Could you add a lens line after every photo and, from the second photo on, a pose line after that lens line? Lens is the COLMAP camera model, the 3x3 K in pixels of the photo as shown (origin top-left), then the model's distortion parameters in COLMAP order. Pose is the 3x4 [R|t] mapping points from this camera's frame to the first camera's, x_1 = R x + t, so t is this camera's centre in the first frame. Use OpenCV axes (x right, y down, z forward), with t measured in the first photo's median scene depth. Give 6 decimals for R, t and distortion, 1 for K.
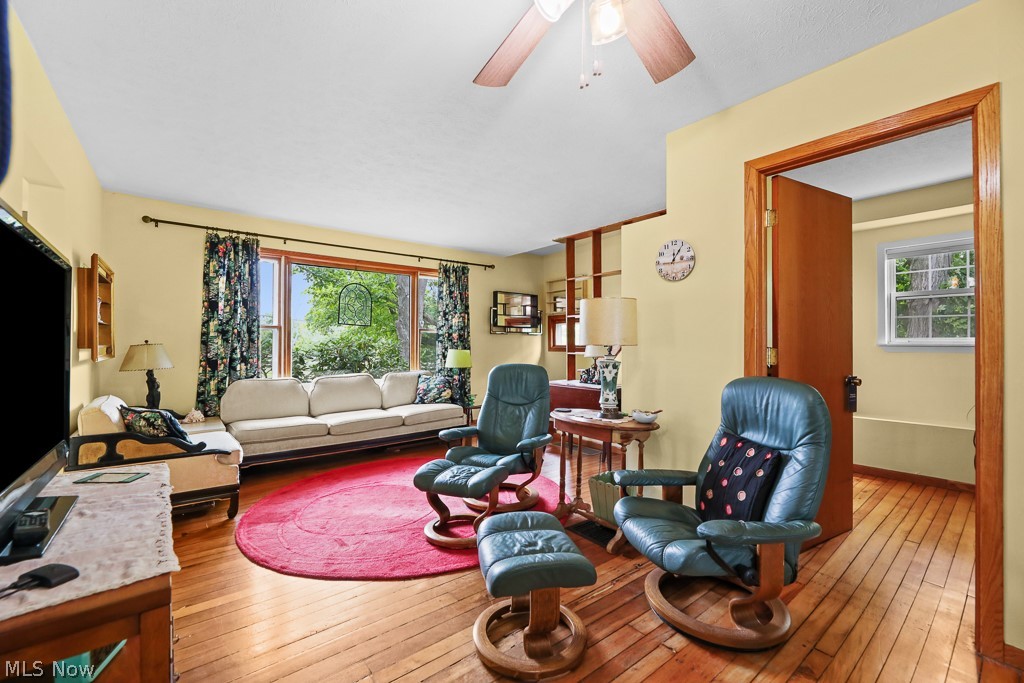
lens RADIAL K [[417.9, 0, 510.0], [0, 417.9, 344.1], [0, 0, 1]] dist [-0.005261, -0.000152]
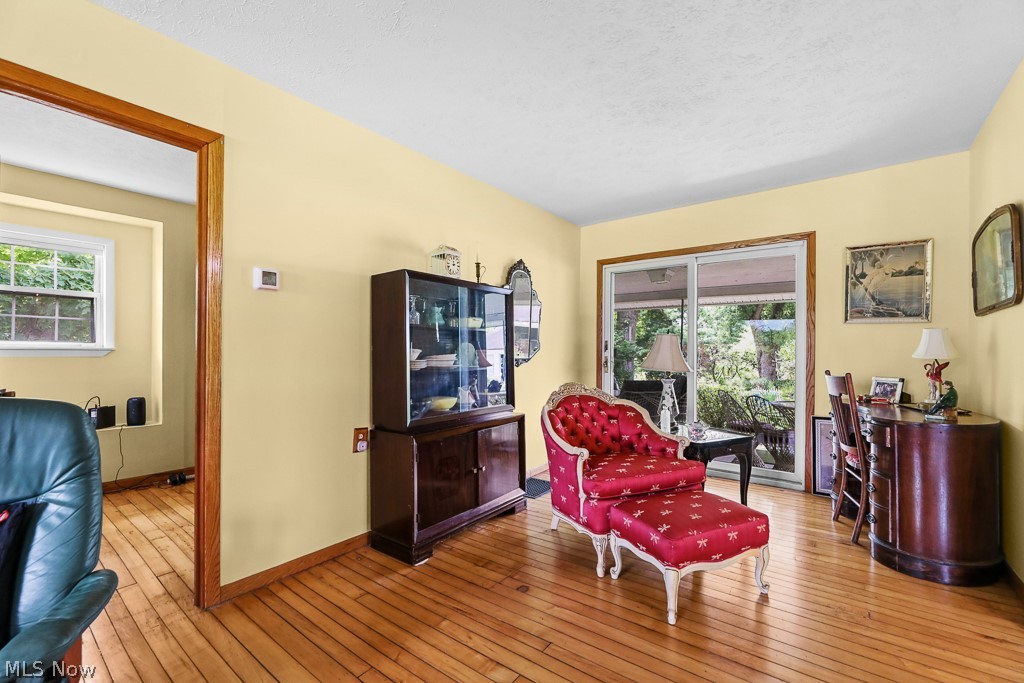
lens RADIAL K [[426.1, 0, 513.7], [0, 426.1, 351.4], [0, 0, 1]] dist [-0.004319, -0.000146]
pose [[-0.237492, -0.005893, 0.971372, -0.206471], [-0.003399, 0.999981, 0.005235, 0.001704], [-0.971383, -0.002058, -0.237508, 0.360309]]
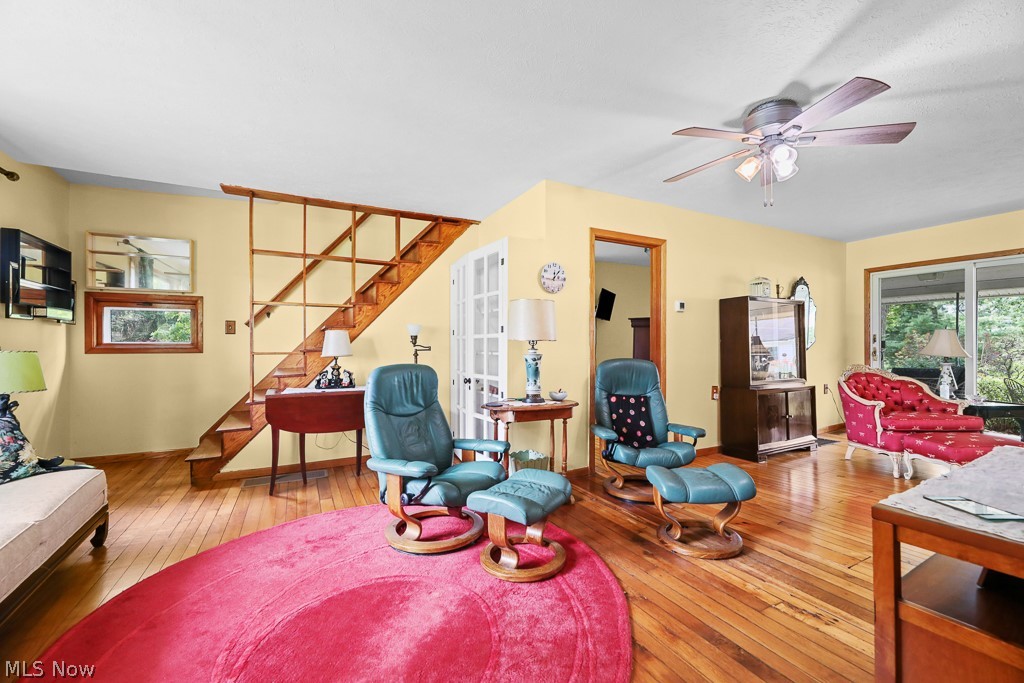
lens RADIAL K [[416.3, 0, 513.4], [0, 416.3, 343.3], [0, 0, 1]] dist [-0.003184, -0.000195]
pose [[0.197603, 0.003136, 0.980277, -1.253726], [0.000130, 0.999995, -0.003225, 0.021161], [-0.980282, 0.000764, 0.197601, 1.129743]]
